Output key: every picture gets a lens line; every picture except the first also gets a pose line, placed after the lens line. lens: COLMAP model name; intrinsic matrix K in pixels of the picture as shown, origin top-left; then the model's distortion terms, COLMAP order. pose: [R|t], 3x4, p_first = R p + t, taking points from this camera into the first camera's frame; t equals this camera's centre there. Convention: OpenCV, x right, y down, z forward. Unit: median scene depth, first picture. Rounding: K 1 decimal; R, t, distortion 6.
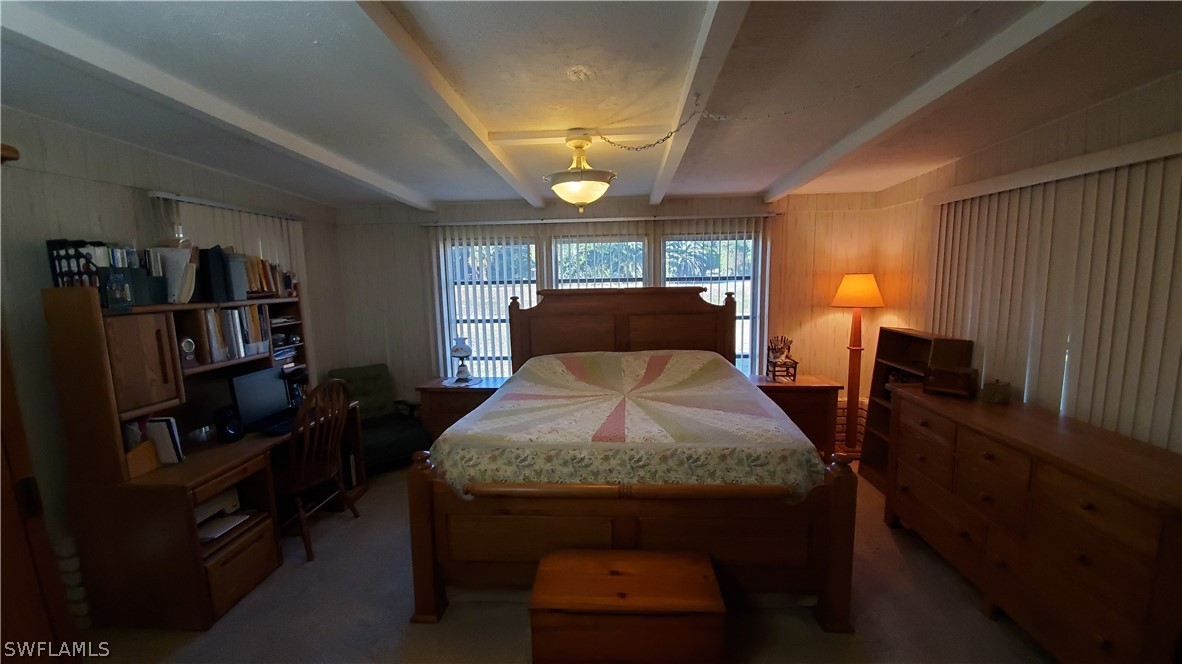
lens RADIAL K [[471.2, 0, 589.2], [0, 471.2, 337.2], [0, 0, 1]] dist [0.017979, -0.017179]
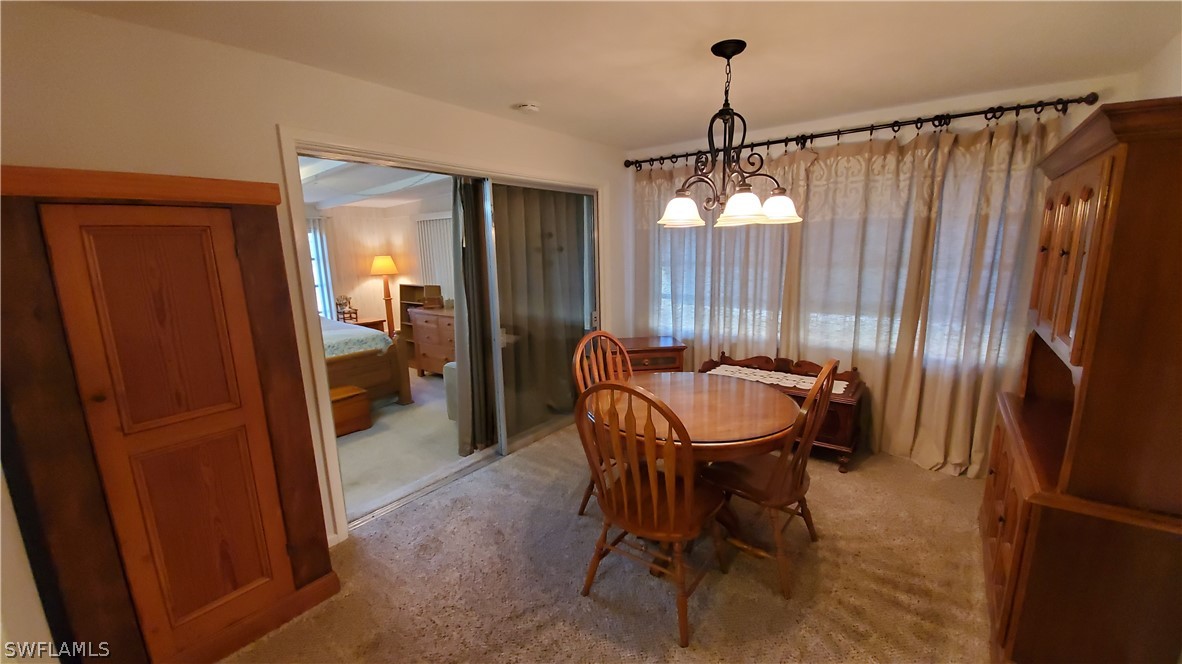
lens RADIAL K [[471.2, 0, 589.2], [0, 471.2, 337.2], [0, 0, 1]] dist [0.017979, -0.017179]
pose [[0.572369, -0.145869, 0.806918, -0.482686], [0.120240, 0.988344, 0.093376, 0.099729], [-0.811133, 0.043578, 0.583236, -0.671900]]
